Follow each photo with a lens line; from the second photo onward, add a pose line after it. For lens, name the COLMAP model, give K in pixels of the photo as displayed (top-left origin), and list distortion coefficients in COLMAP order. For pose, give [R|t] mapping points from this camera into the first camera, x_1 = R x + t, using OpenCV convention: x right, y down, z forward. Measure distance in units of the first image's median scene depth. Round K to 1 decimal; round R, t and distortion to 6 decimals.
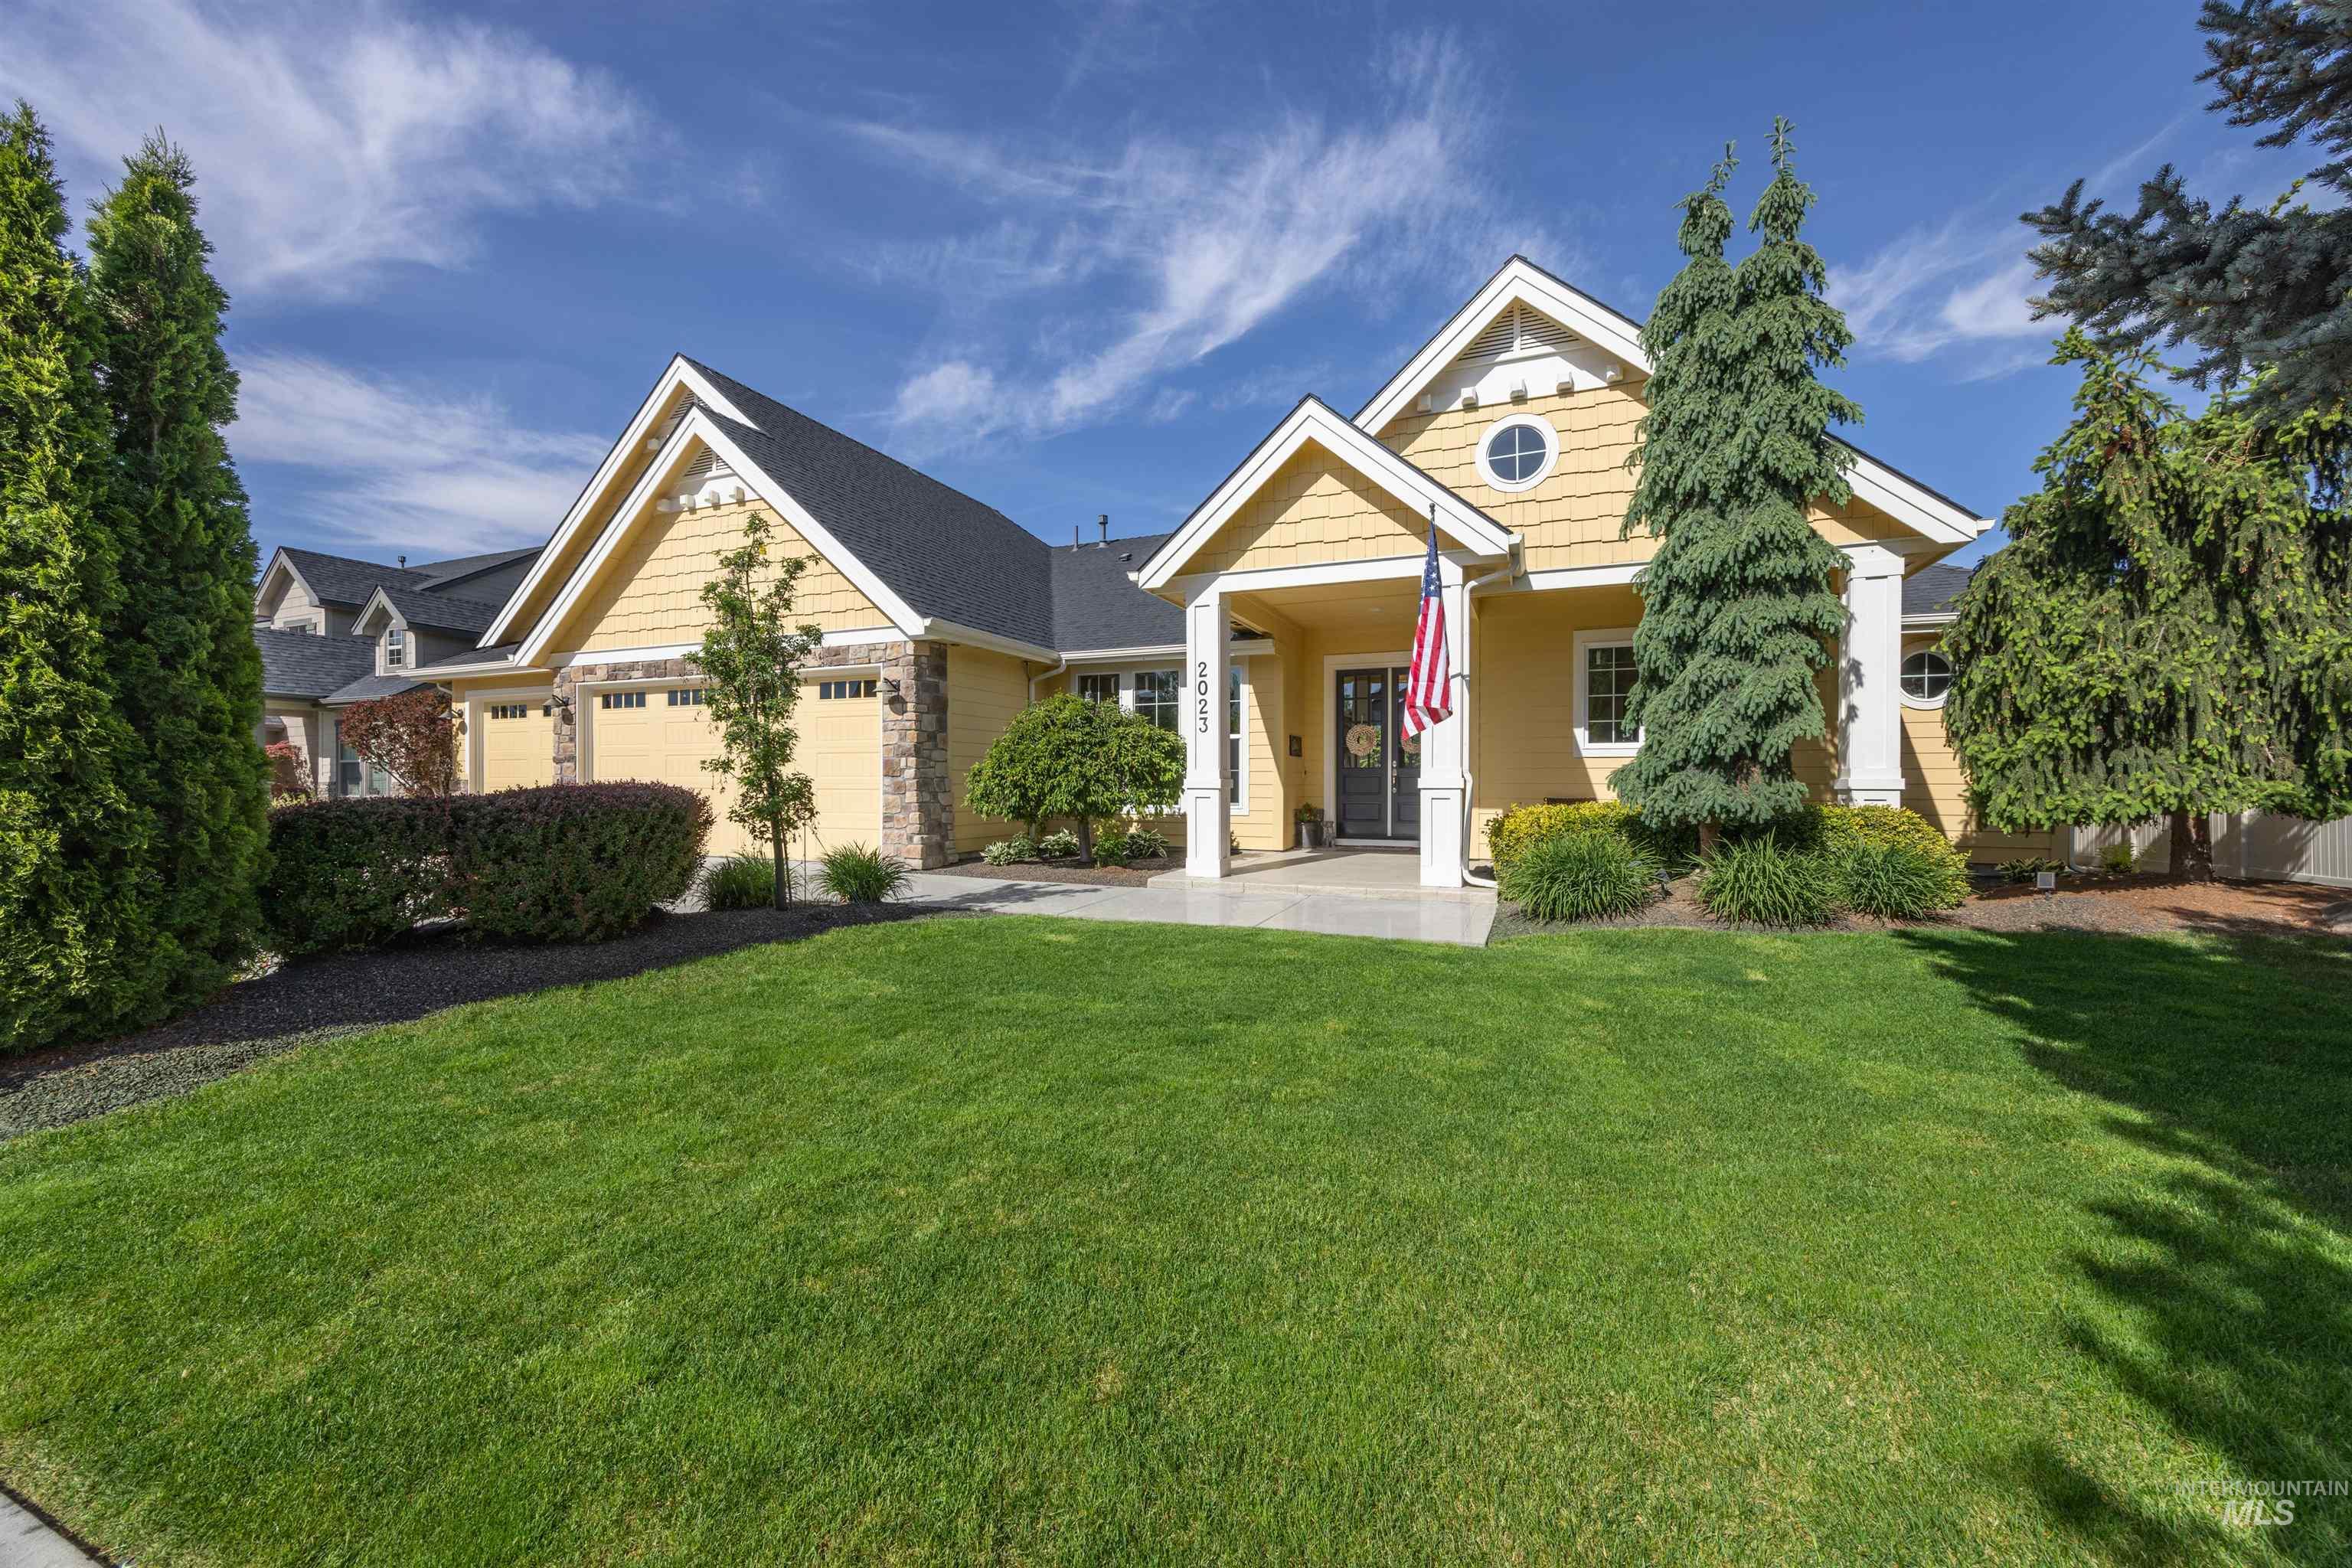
lens RADIAL K [[897.2, 0, 1172.6], [0, 897.2, 776.9], [0, 0, 1]] dist [-0.004027, 0.000109]
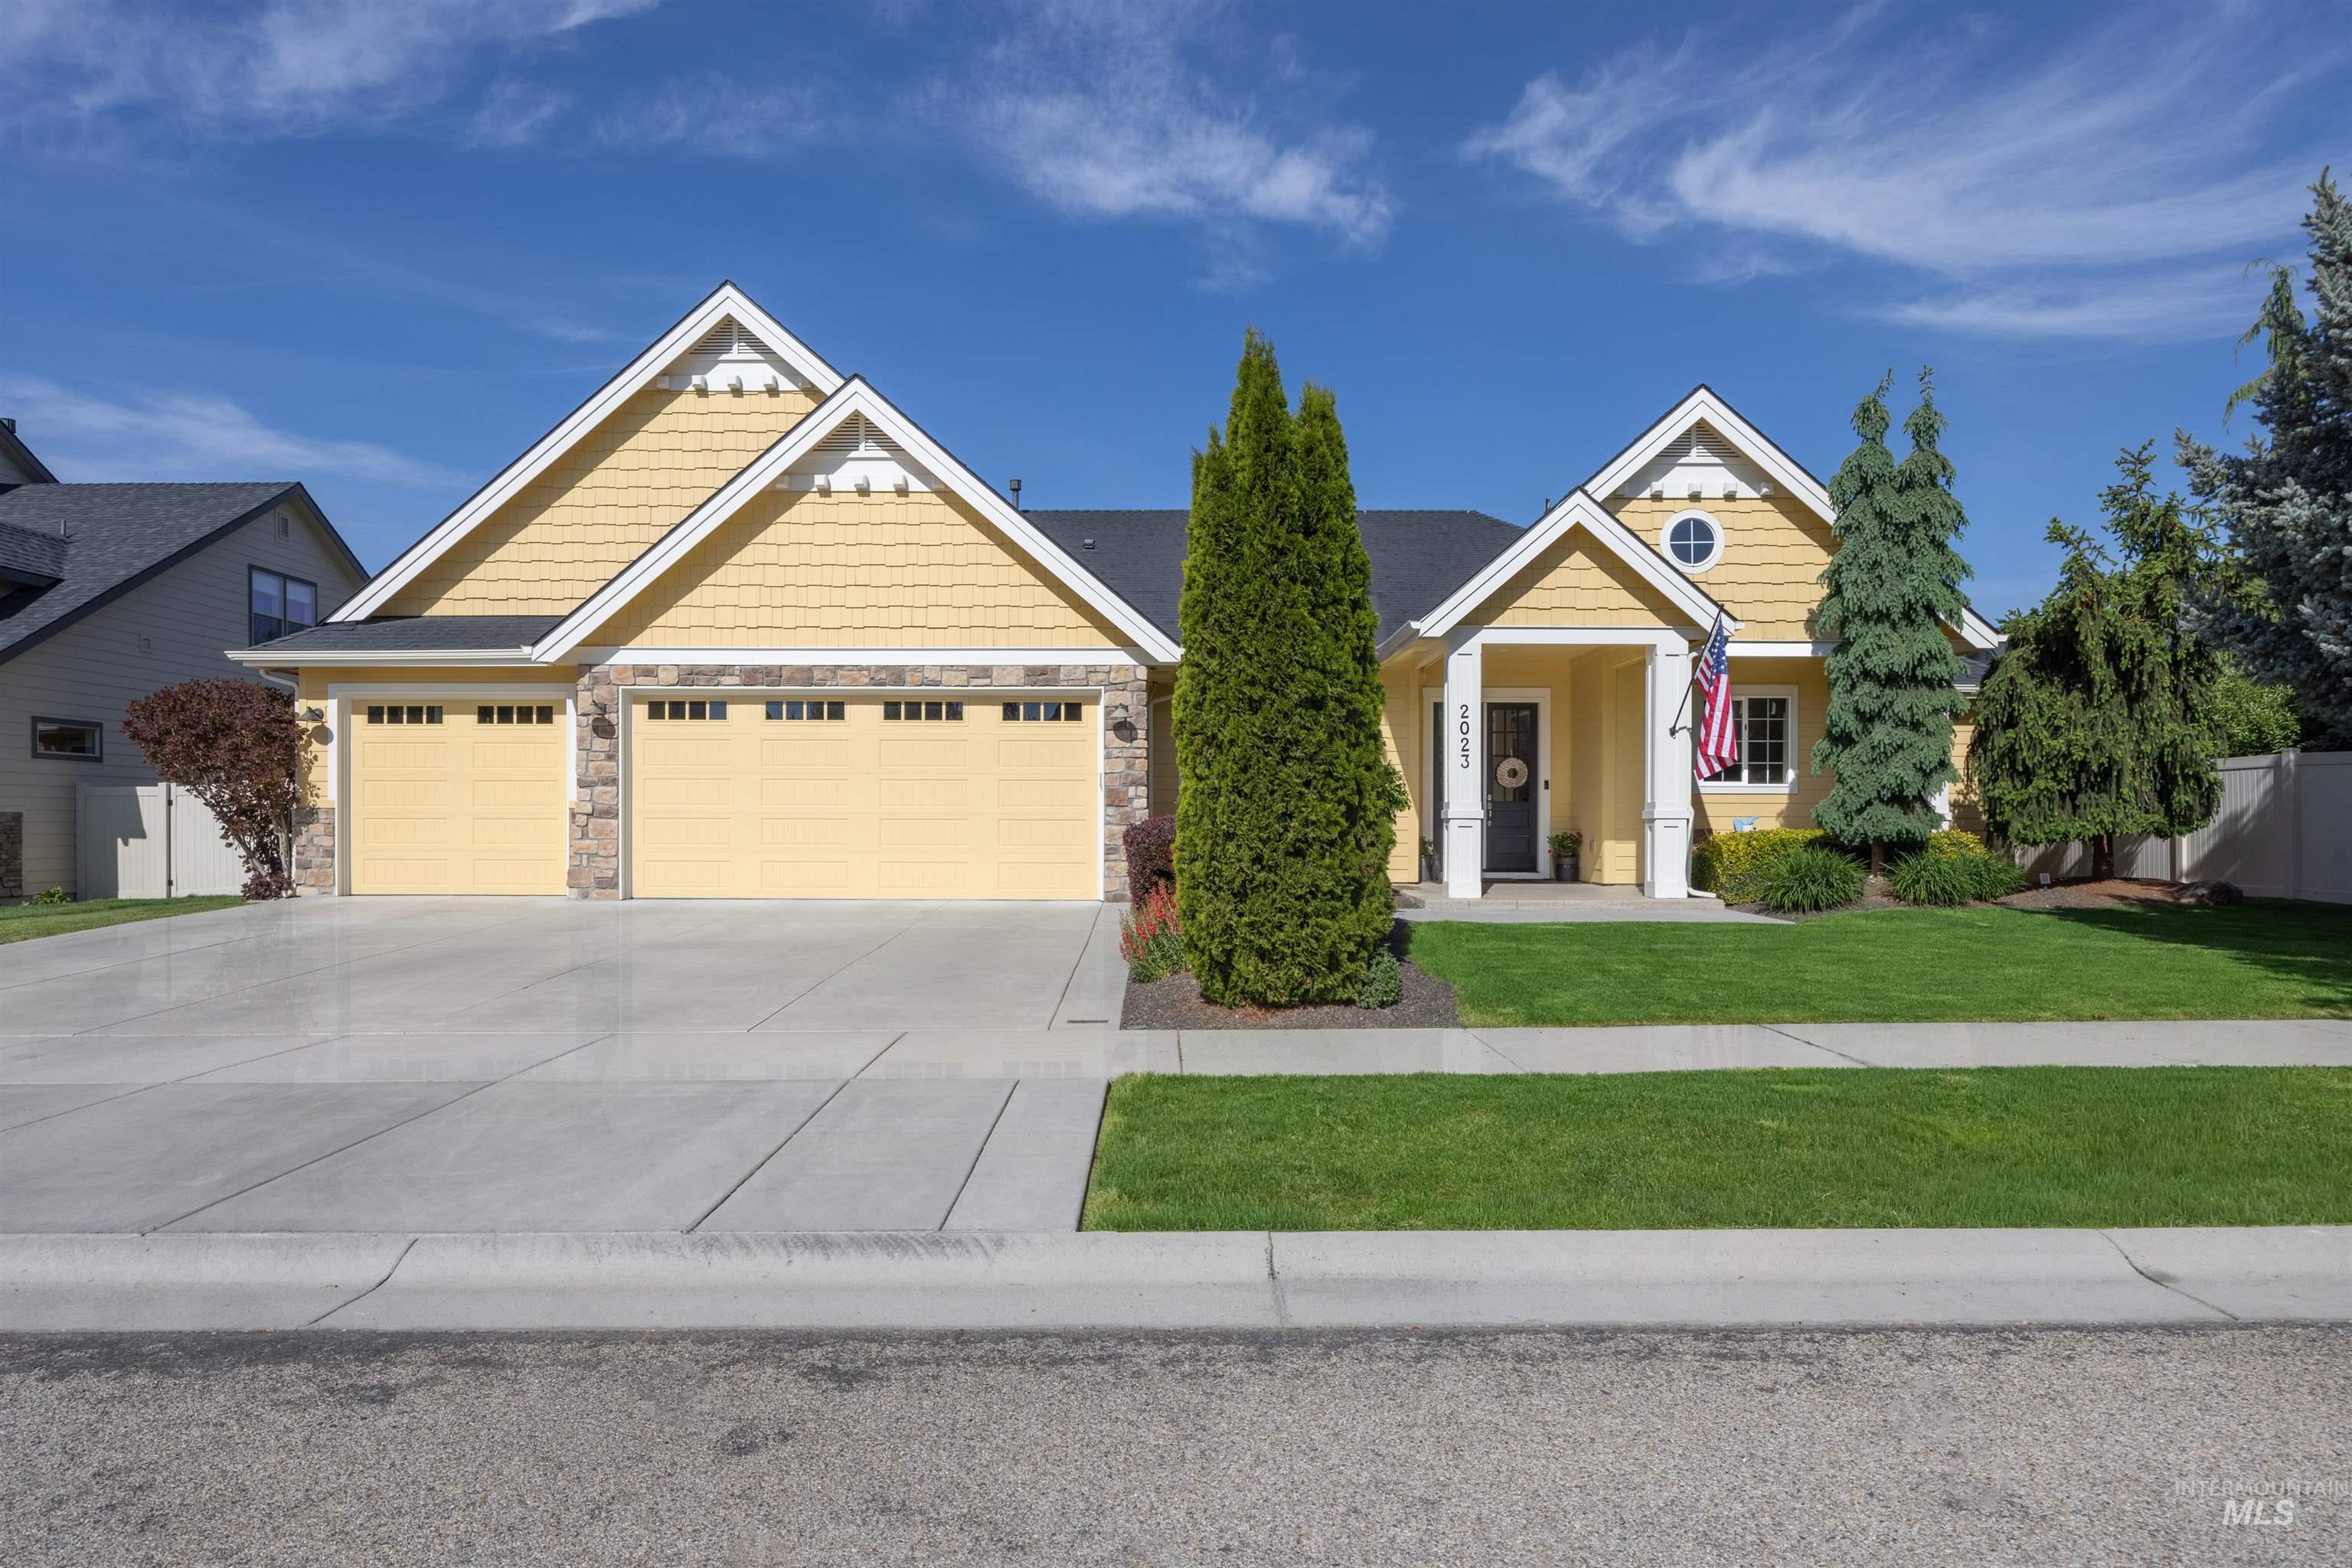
lens RADIAL K [[1449.0, 0, 1171.7], [0, 1449.0, 802.7], [0, 0, 1]] dist [-0.014723, -0.002337]
pose [[0.921781, 0.008448, 0.387620, -1.073865], [-0.004287, 0.999924, -0.011597, 0.015991], [-0.387688, 0.009028, 0.921746, -0.547881]]
